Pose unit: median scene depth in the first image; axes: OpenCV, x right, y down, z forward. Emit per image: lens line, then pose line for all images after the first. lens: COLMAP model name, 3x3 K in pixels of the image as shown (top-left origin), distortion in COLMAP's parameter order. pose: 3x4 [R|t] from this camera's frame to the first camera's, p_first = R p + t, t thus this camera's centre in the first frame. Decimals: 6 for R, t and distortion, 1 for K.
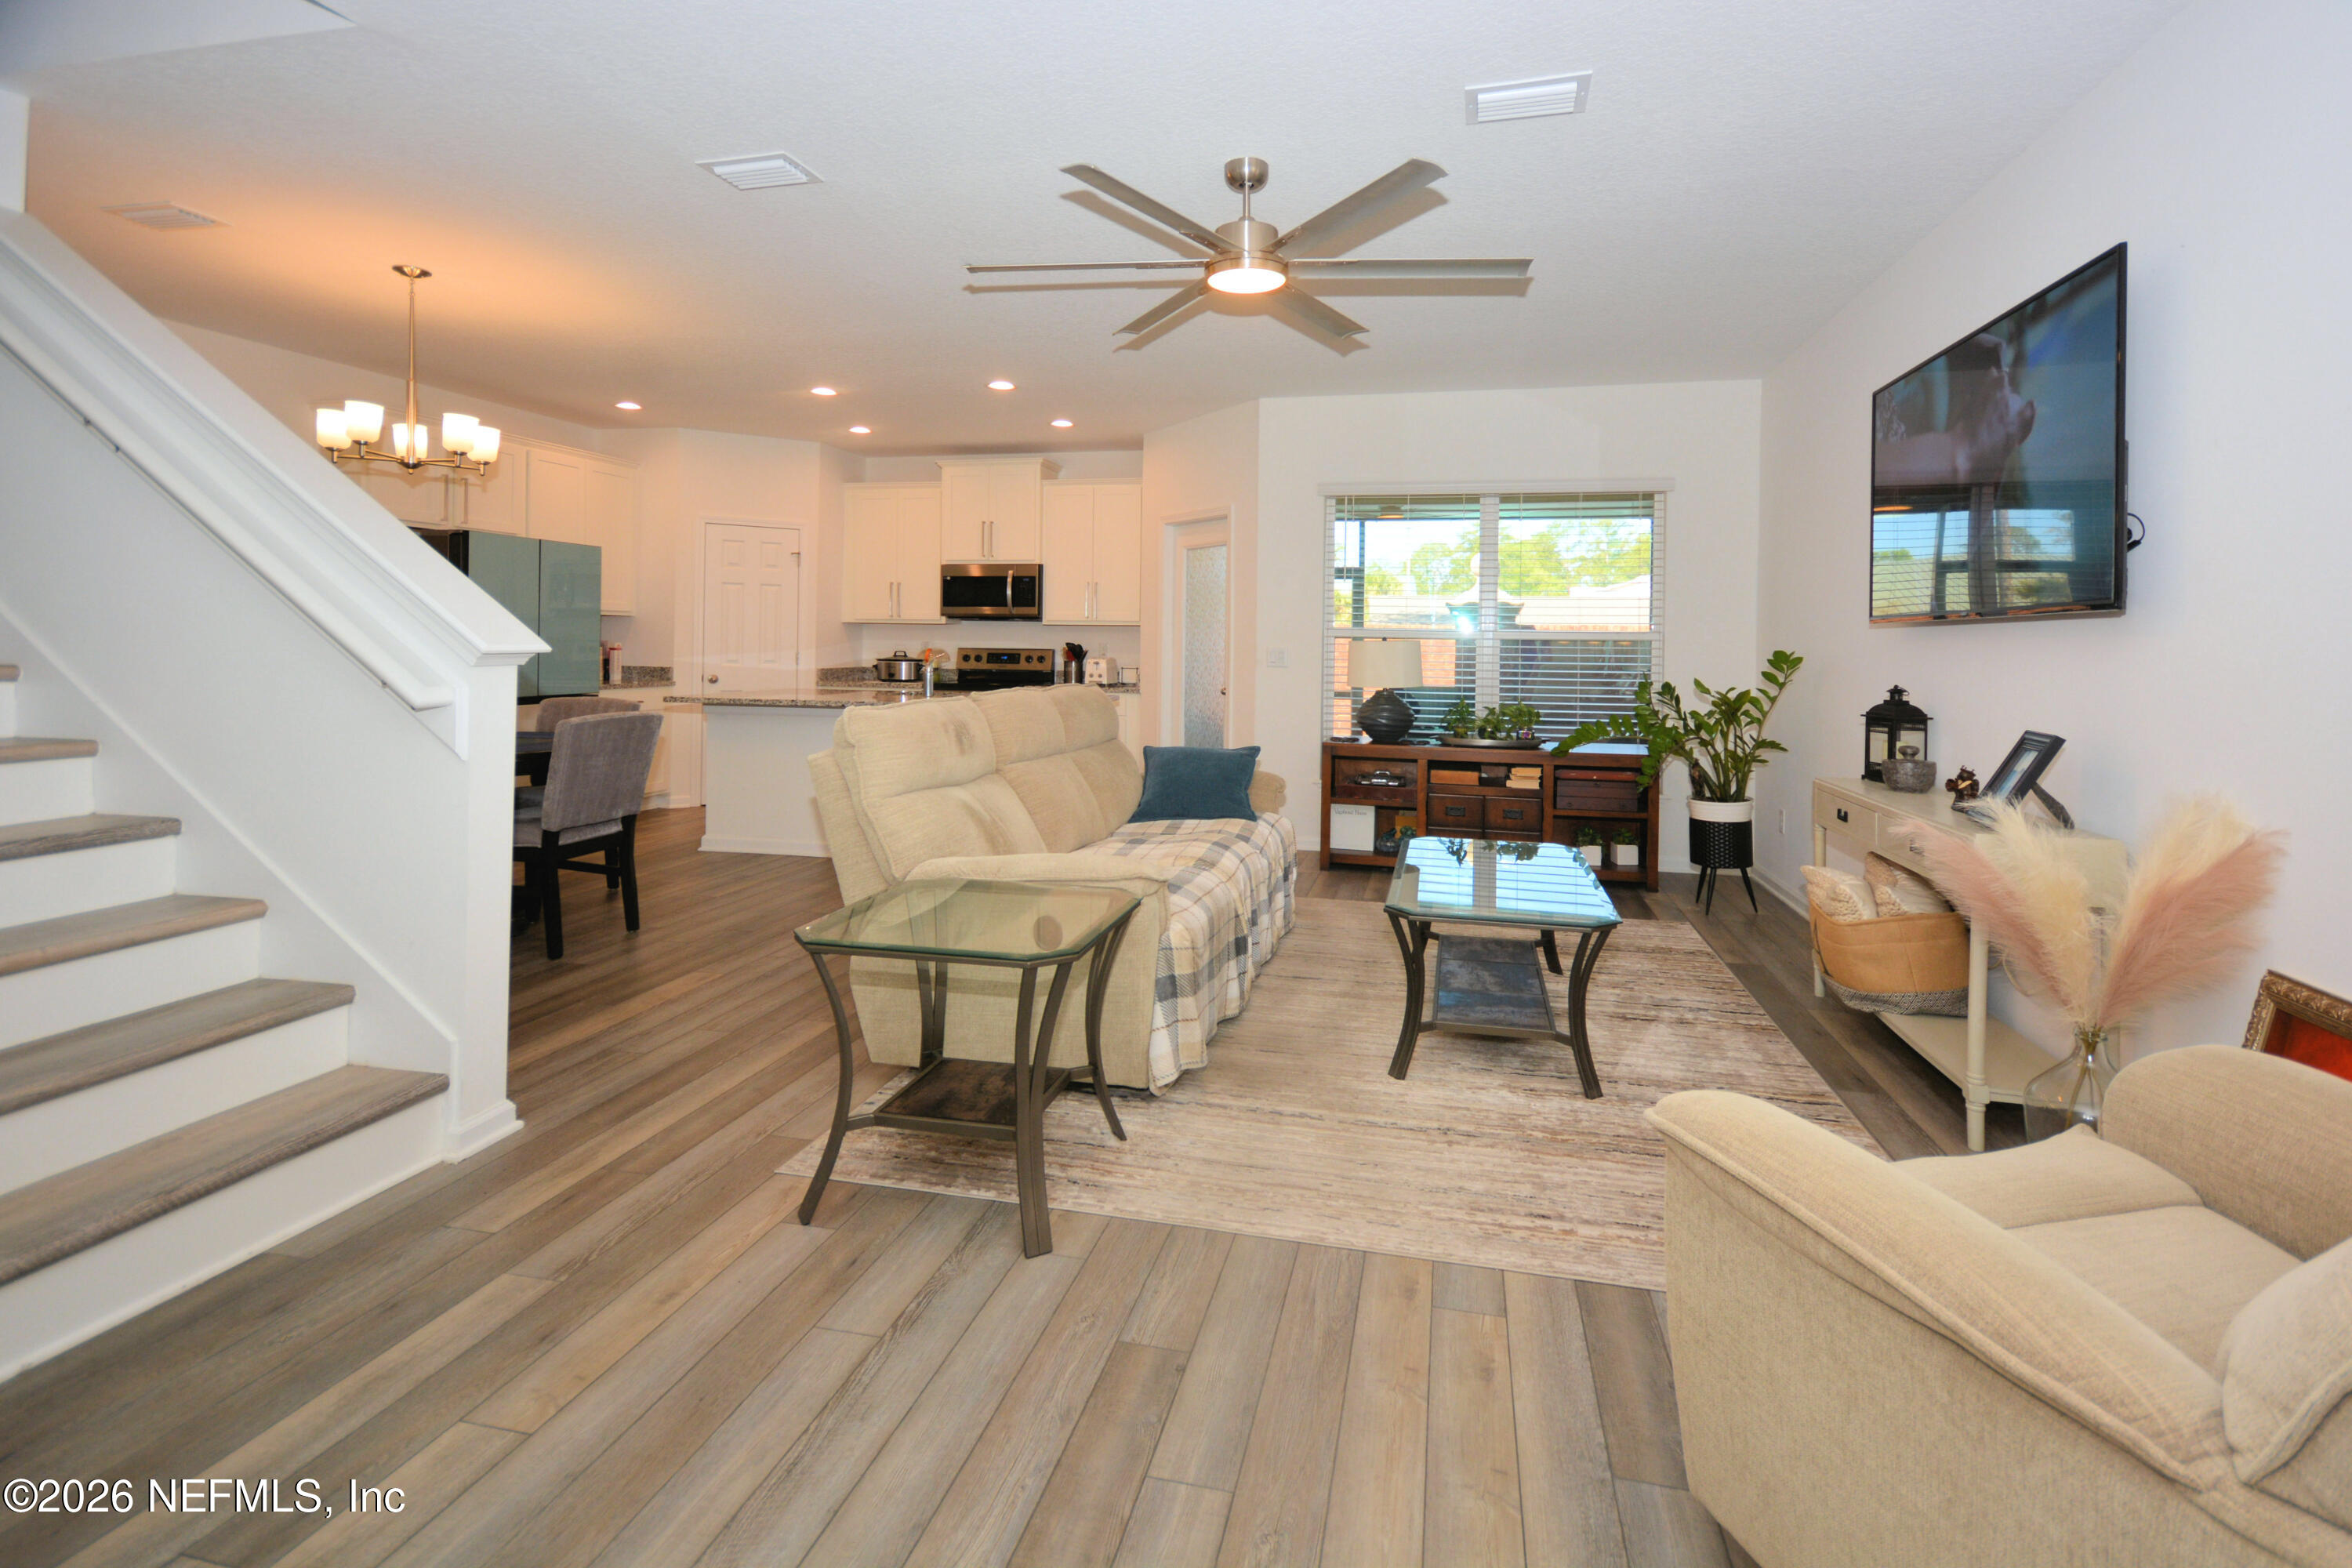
lens RADIAL K [[1097.8, 0, 1182.0], [0, 1097.8, 628.1], [0, 0, 1]] dist [0.018438, -0.001381]
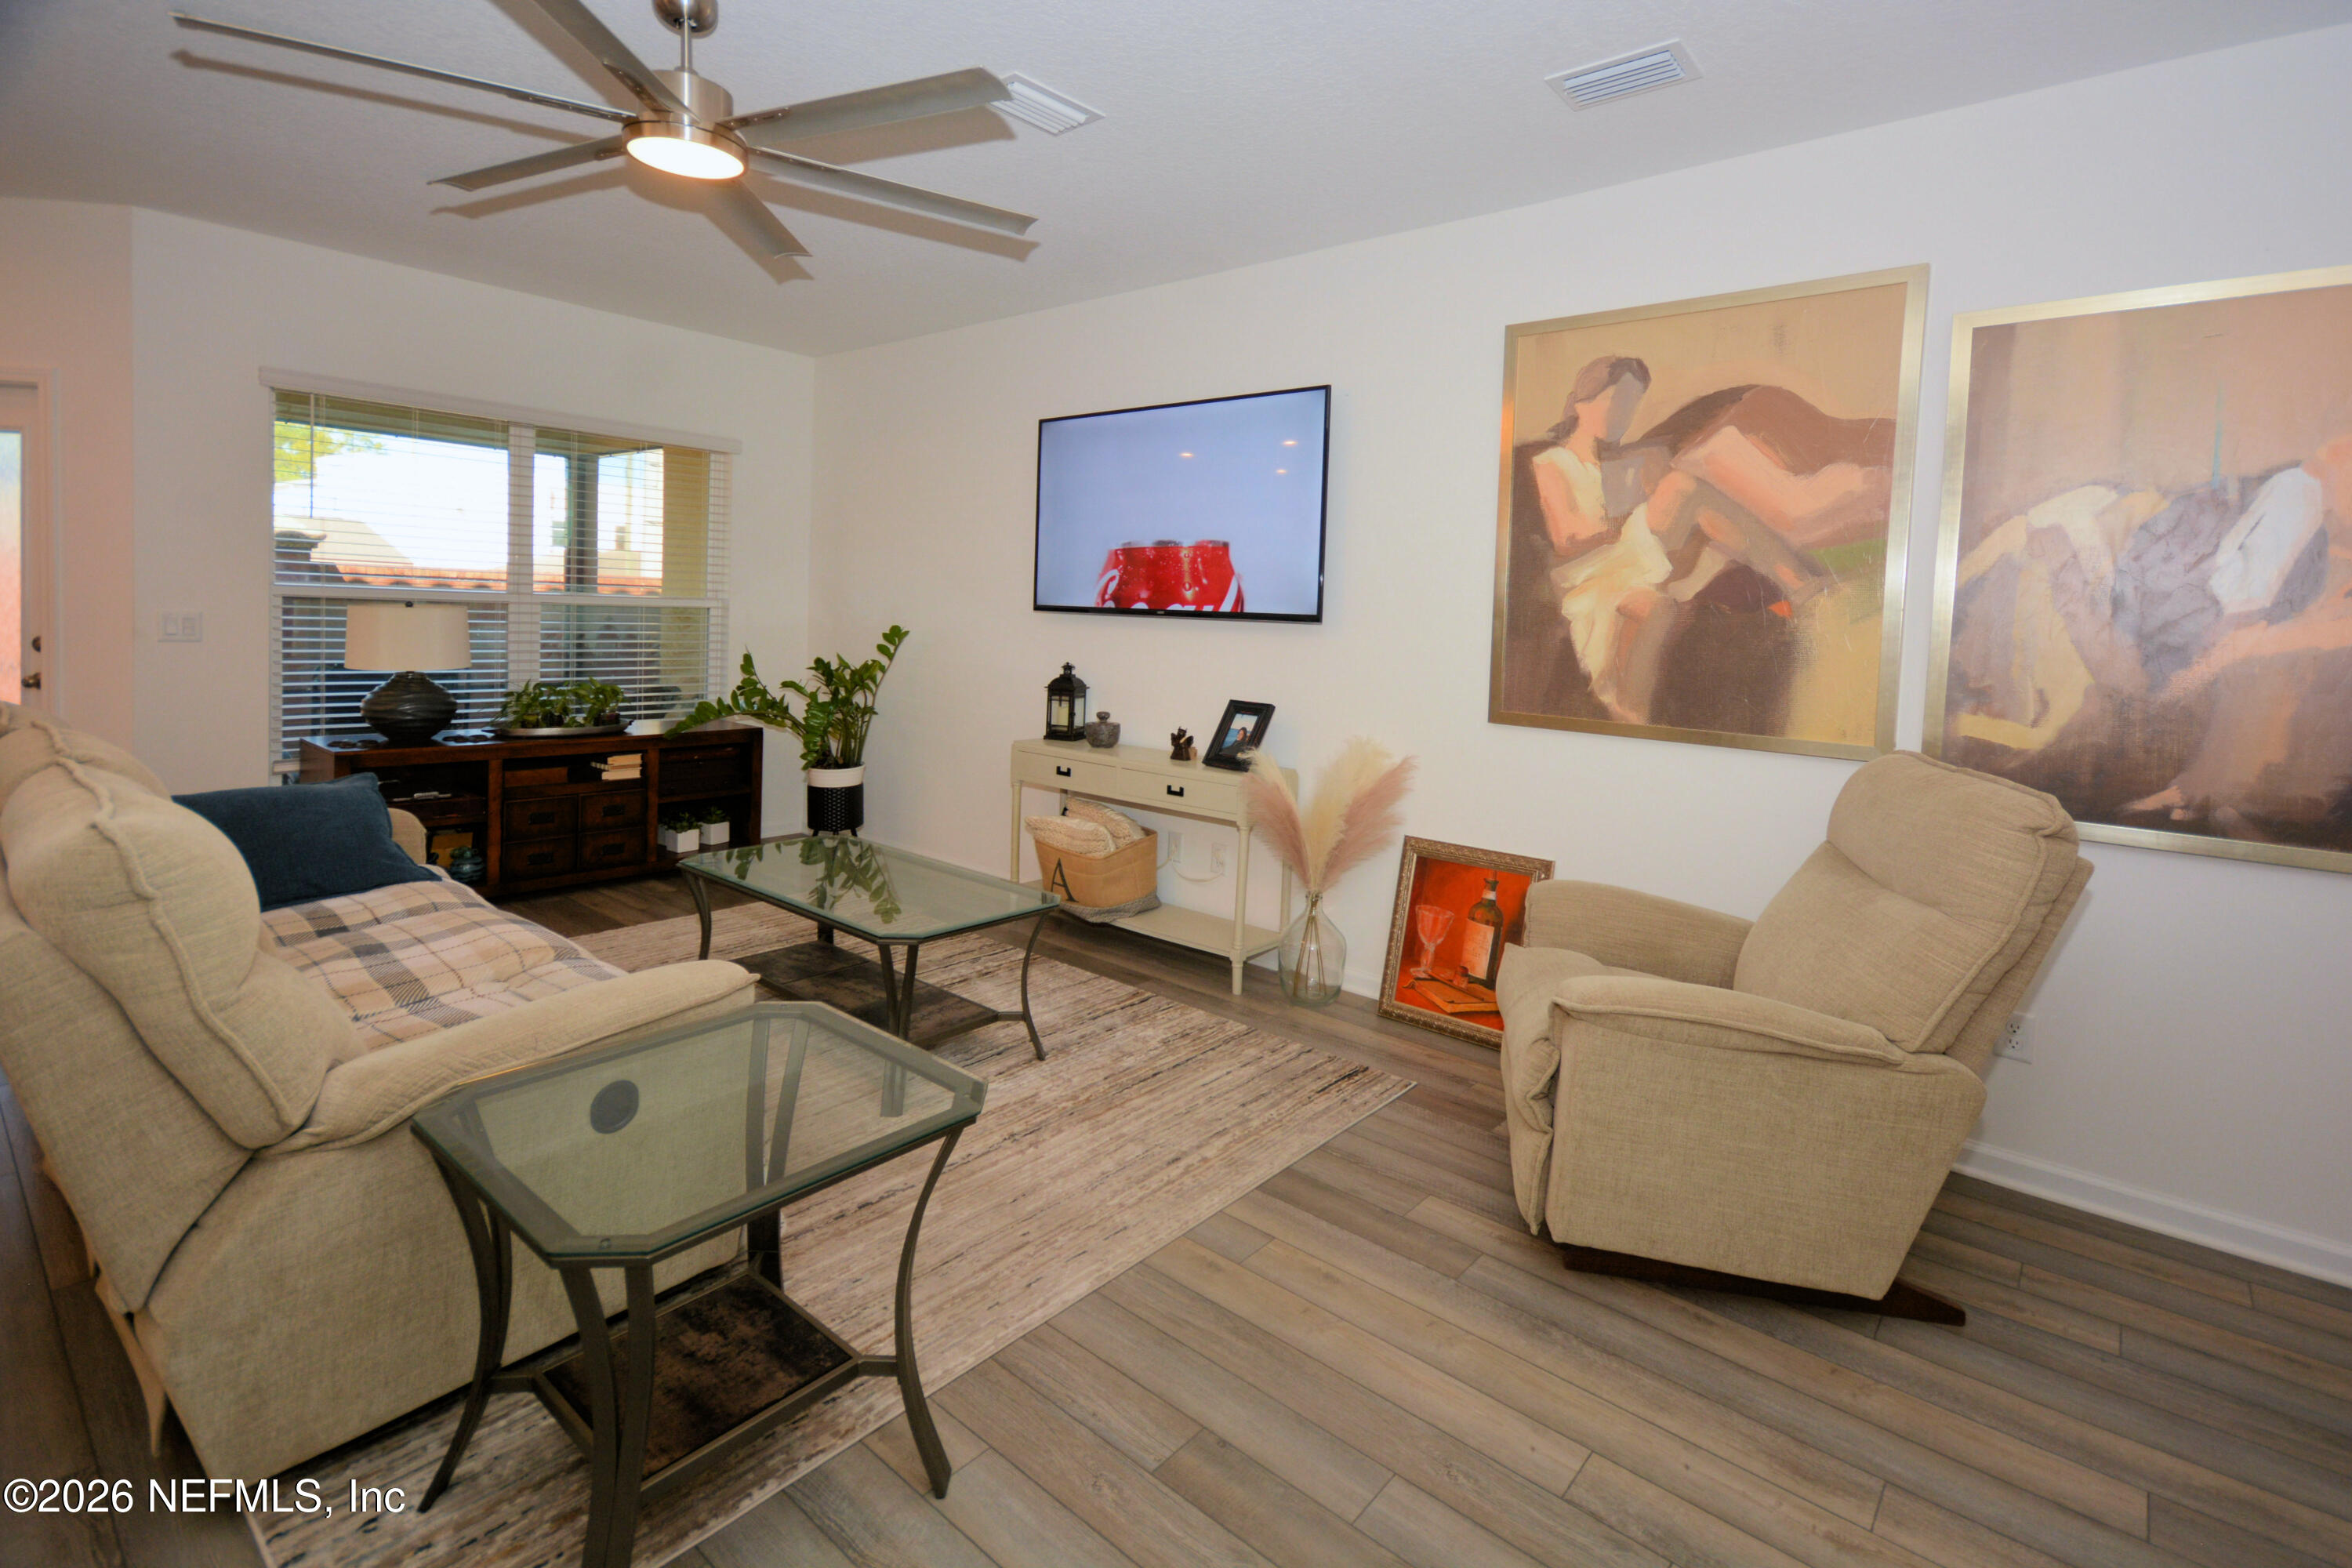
lens RADIAL K [[1097.8, 0, 1233.2], [0, 1097.8, 649.4], [0, 0, 1]] dist [0.018438, -0.001381]
pose [[0.447066, -0.026416, 0.894111, -0.451449], [-0.042348, 0.997818, 0.050655, -0.040397], [-0.893498, -0.060510, 0.444972, 0.319558]]
